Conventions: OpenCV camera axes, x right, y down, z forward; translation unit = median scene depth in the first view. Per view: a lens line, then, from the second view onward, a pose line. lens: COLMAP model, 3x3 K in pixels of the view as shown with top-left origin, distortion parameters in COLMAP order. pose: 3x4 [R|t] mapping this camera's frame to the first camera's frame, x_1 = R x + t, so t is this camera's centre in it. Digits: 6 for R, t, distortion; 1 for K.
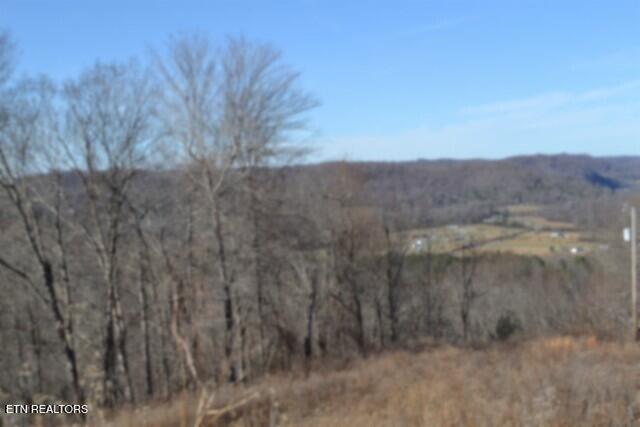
lens RADIAL K [[931.7, 0, 312.0], [0, 931.7, 215.0], [0, 0, 1]] dist [-0.033143, 0.000000]
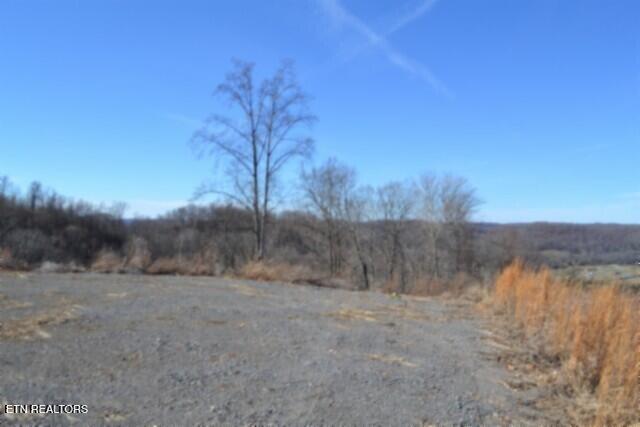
lens RADIAL K [[514.3, 0, 313.8], [0, 514.3, 213.6], [0, 0, 1]] dist [-0.084115, 0.009838]
pose [[0.919950, 0.042105, -0.389768, 0.087773], [-0.066415, 0.996583, -0.049100, -0.004244], [0.386369, 0.071056, 0.919603, -0.231891]]
